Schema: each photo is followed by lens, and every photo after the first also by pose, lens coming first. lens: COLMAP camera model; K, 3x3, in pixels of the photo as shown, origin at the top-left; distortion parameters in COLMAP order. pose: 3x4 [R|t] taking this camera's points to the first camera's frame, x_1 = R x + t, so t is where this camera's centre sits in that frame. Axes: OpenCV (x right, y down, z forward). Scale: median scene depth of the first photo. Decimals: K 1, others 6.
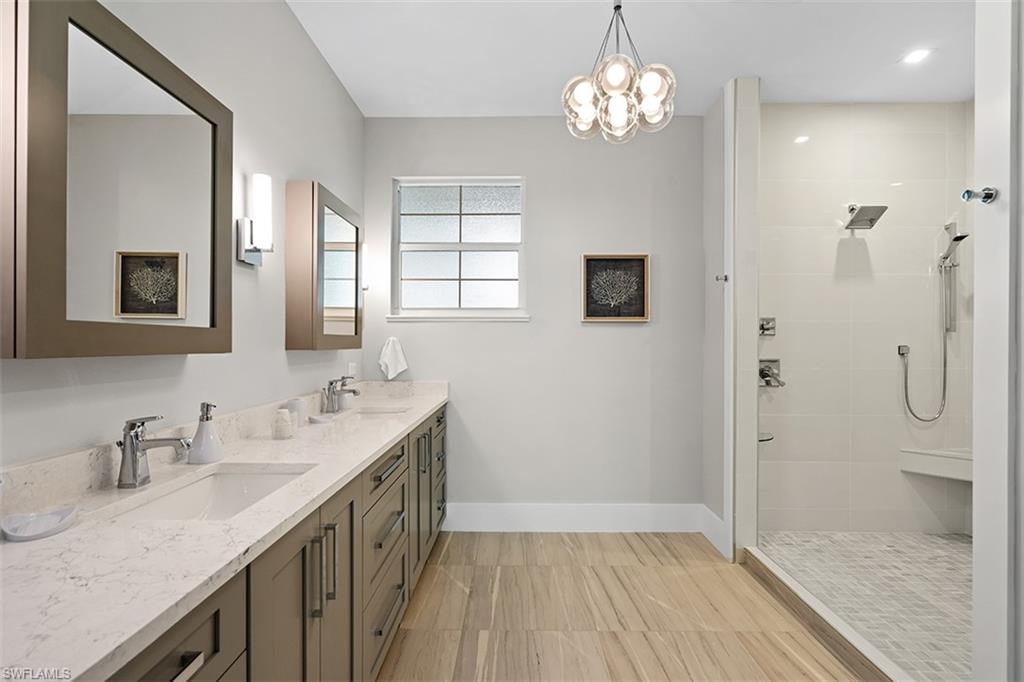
lens RADIAL K [[459.9, 0, 512.0], [0, 459.9, 341.0], [0, 0, 1]] dist [-0.014044, 0.000183]
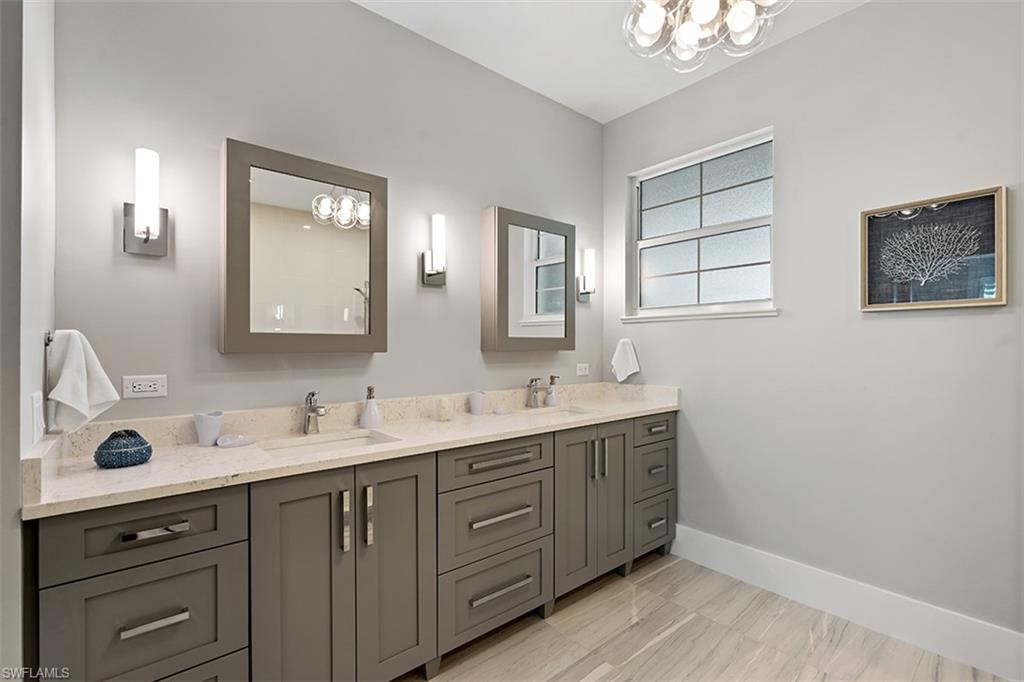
lens RADIAL K [[459.2, 0, 512.1], [0, 459.2, 343.8], [0, 0, 1]] dist [-0.003049, 0.000366]
pose [[0.654870, -0.005797, -0.755720, 0.331809], [0.006401, 0.999977, -0.002124, 0.002867], [0.755715, -0.003446, 0.654892, 0.180068]]
